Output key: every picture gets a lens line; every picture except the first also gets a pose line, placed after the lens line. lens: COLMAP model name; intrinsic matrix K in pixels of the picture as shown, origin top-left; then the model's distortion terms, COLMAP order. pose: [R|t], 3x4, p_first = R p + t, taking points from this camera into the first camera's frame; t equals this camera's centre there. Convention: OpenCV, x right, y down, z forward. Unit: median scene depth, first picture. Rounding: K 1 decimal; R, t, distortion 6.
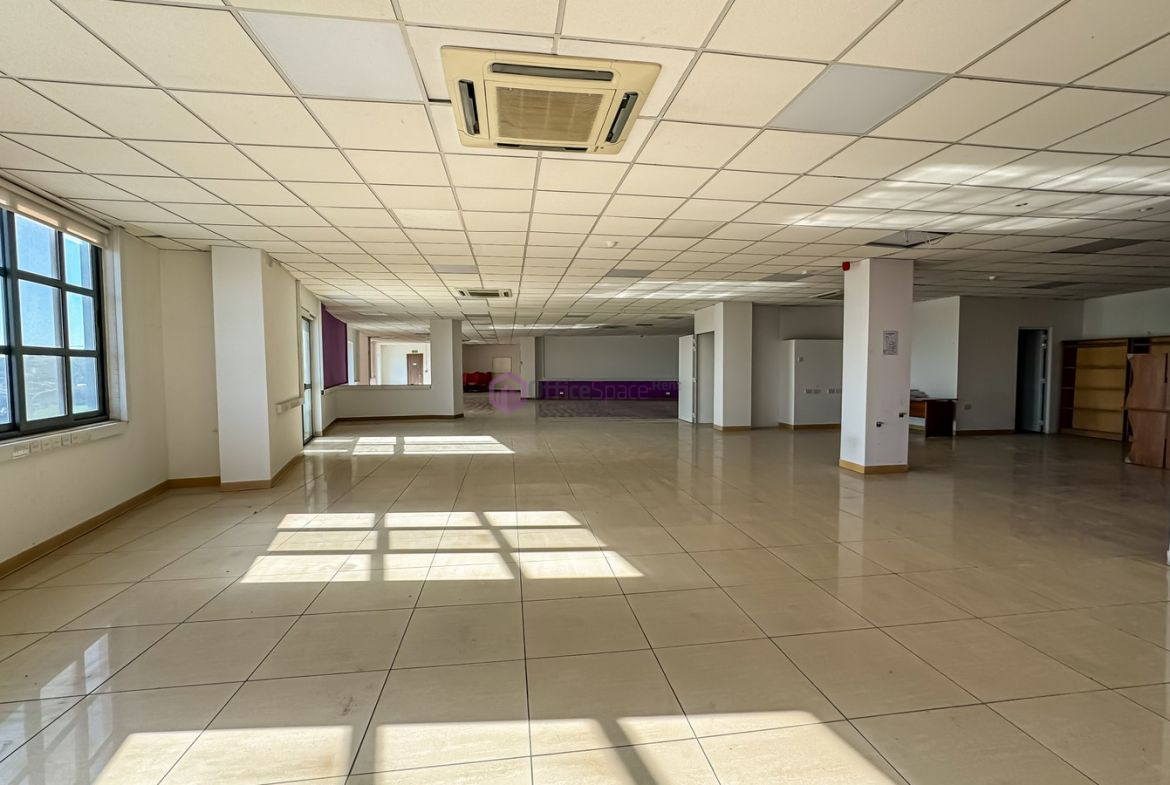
lens RADIAL K [[507.2, 0, 578.8], [0, 507.2, 393.7], [0, 0, 1]] dist [-0.025270, 0.004516]
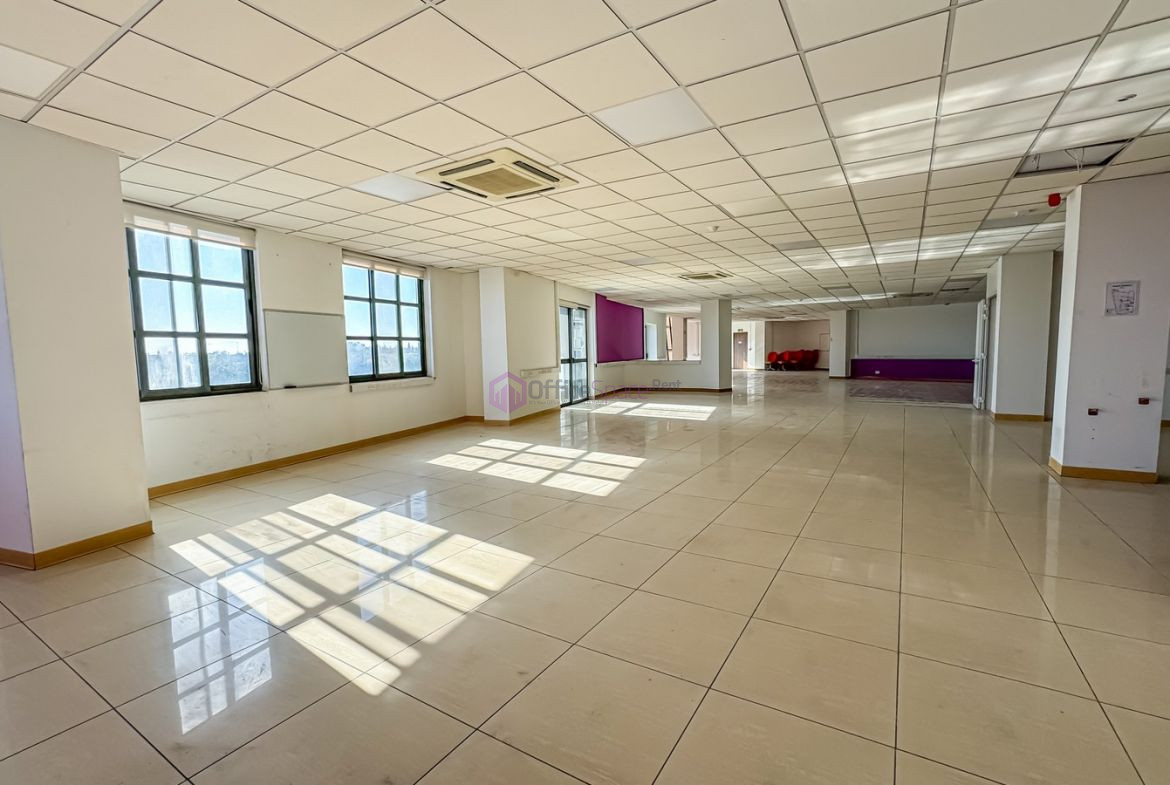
lens RADIAL K [[507.2, 0, 582.5], [0, 507.2, 396.6], [0, 0, 1]] dist [-0.025270, 0.004516]
pose [[0.772873, 0.047853, -0.632754, 0.569559], [-0.017961, 0.998403, 0.053566, 0.016396], [0.634307, -0.030035, 0.772498, -0.040047]]
